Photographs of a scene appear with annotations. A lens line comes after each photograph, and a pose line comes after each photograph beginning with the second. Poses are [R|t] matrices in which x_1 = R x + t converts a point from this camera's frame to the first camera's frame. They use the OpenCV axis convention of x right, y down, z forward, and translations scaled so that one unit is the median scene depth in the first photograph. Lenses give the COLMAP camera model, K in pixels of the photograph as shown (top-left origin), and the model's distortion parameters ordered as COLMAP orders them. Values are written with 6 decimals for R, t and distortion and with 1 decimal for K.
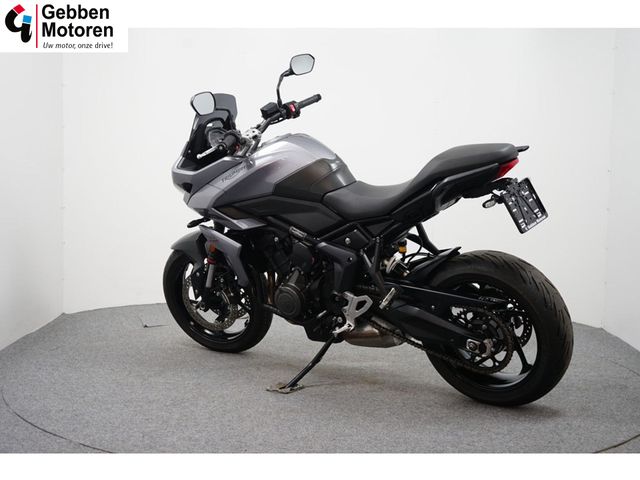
lens RADIAL K [[932.0, 0, 320.0], [0, 932.0, 240.0], [0, 0, 1]] dist [-0.000033, 0.009746]
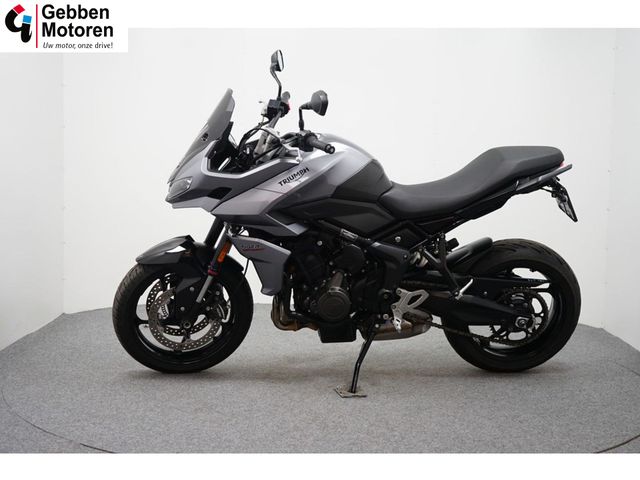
lens RADIAL K [[932.0, 0, 320.0], [0, 932.0, 240.0], [0, 0, 1]] dist [-0.000033, 0.009746]
pose [[0.743885, -0.069919, 0.664640, -0.713917], [0.054250, 0.997548, 0.044222, -0.048058], [-0.666102, 0.003160, 0.745854, 0.284288]]
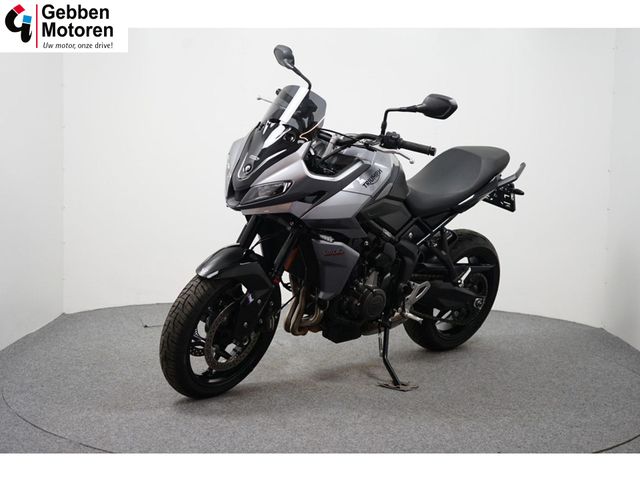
lens RADIAL K [[909.0, 0, 320.0], [0, 909.0, 240.0], [0, 0, 1]] dist [0.217624, 0.002477]
pose [[0.175471, -0.111933, 0.978101, -1.023637], [0.061994, 0.992800, 0.102493, -0.108452], [-0.982531, 0.042652, 0.181146, 0.902470]]
